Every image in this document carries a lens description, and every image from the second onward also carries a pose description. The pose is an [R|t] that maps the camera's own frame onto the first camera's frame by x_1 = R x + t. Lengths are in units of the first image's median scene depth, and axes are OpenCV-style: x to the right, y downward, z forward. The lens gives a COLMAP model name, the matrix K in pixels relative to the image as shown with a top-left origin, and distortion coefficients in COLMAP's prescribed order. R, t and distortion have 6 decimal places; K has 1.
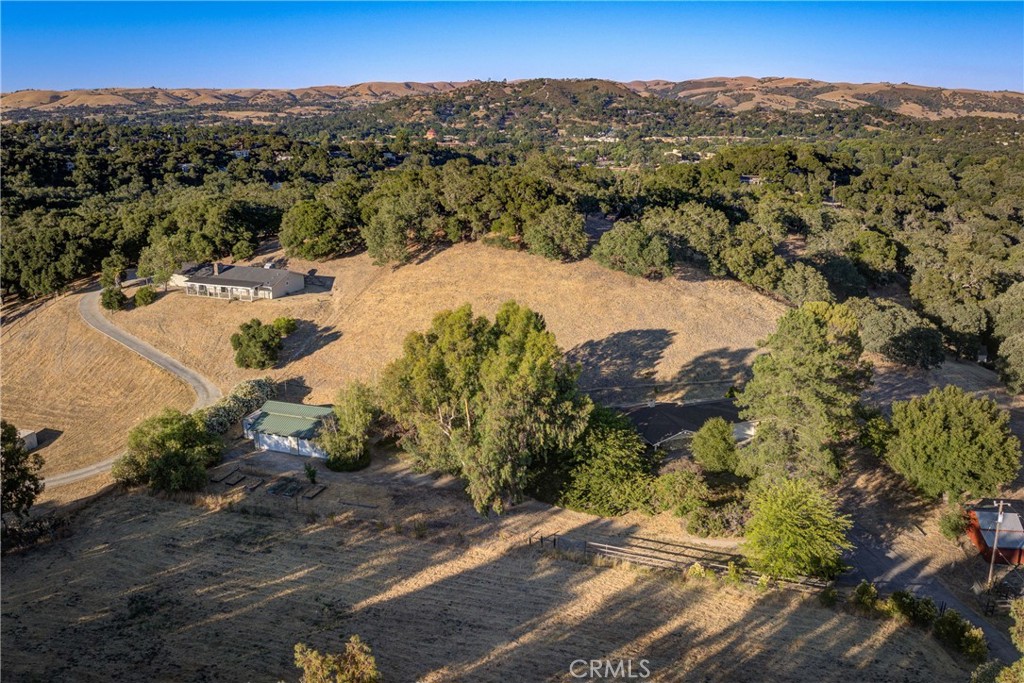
lens RADIAL K [[846.6, 0, 513.3], [0, 846.6, 336.5], [0, 0, 1]] dist [-0.095083, -0.028503]
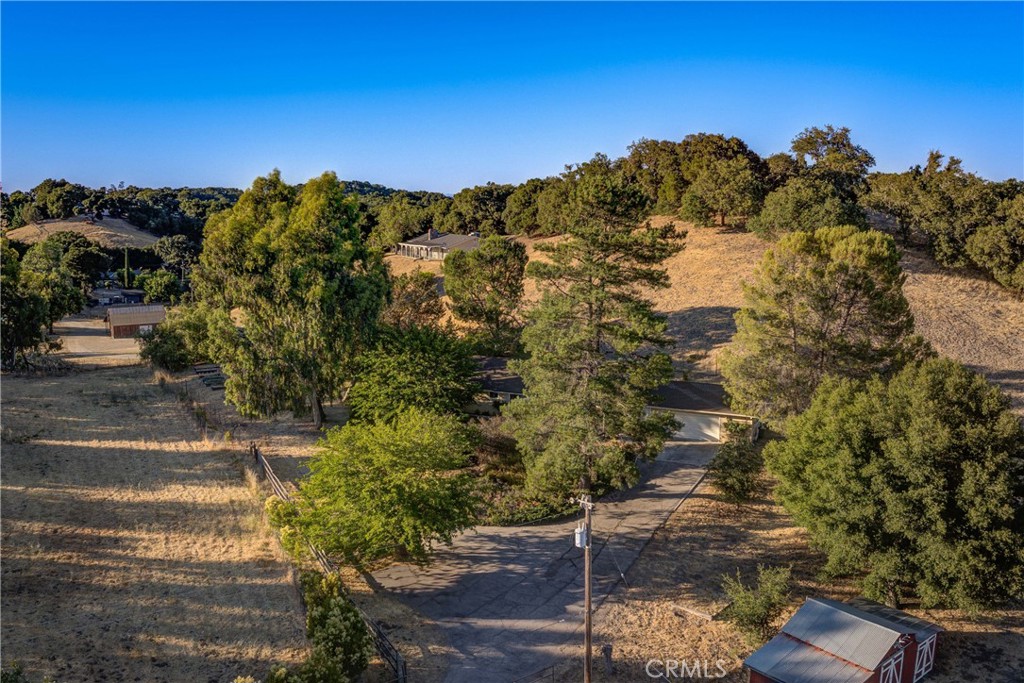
lens RADIAL K [[846.6, 0, 518.0], [0, 846.6, 341.6], [0, 0, 1]] dist [-0.095083, -0.028503]
pose [[0.738274, 0.108466, -0.665722, 0.415146], [-0.185986, 0.981459, -0.046346, 0.073647], [0.648352, 0.158031, 0.744759, 0.310550]]
